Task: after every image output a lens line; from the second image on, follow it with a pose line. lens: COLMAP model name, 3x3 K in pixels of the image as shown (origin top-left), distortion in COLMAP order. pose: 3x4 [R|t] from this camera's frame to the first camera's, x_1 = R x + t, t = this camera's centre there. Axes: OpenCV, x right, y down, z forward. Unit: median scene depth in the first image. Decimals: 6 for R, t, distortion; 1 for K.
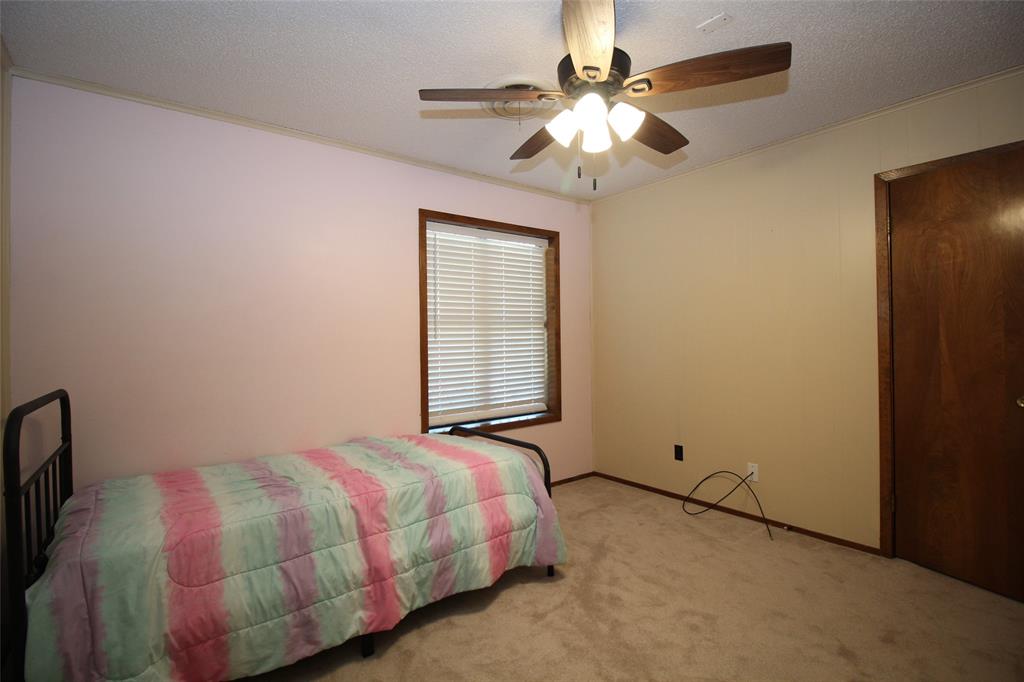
lens RADIAL K [[475.0, 0, 514.1], [0, 475.0, 337.8], [0, 0, 1]] dist [0.000448, -0.012778]
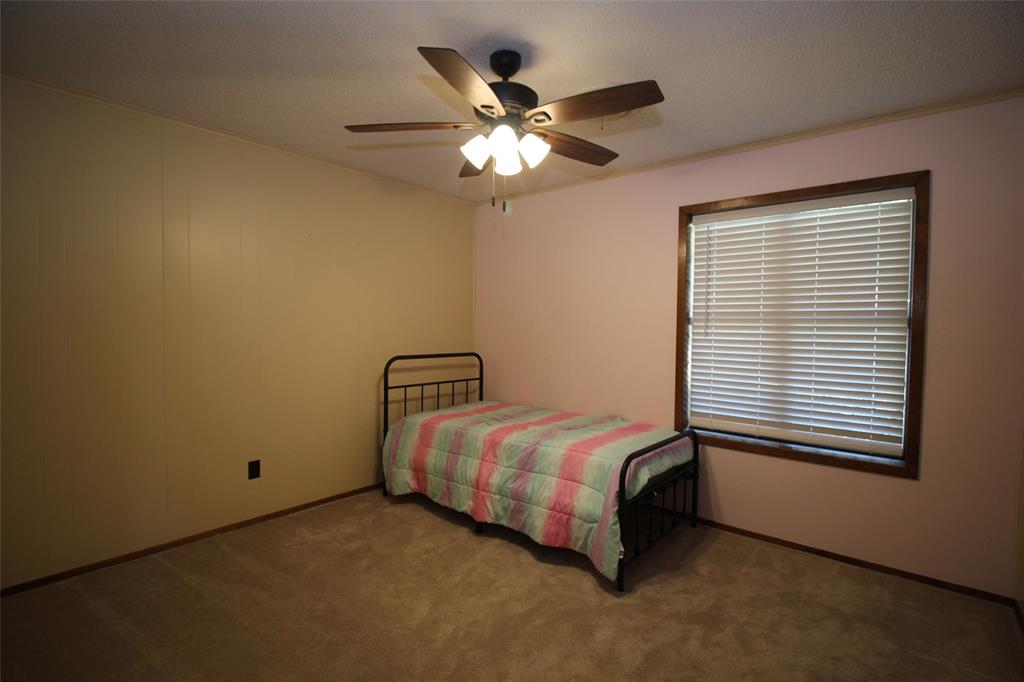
lens RADIAL K [[475.0, 0, 514.1], [0, 475.0, 337.8], [0, 0, 1]] dist [0.000448, -0.012778]
pose [[0.204873, 0.051709, -0.977422, 1.066866], [-0.012676, 0.998660, 0.050175, -0.061682], [0.978707, 0.002110, 0.205254, 0.667916]]
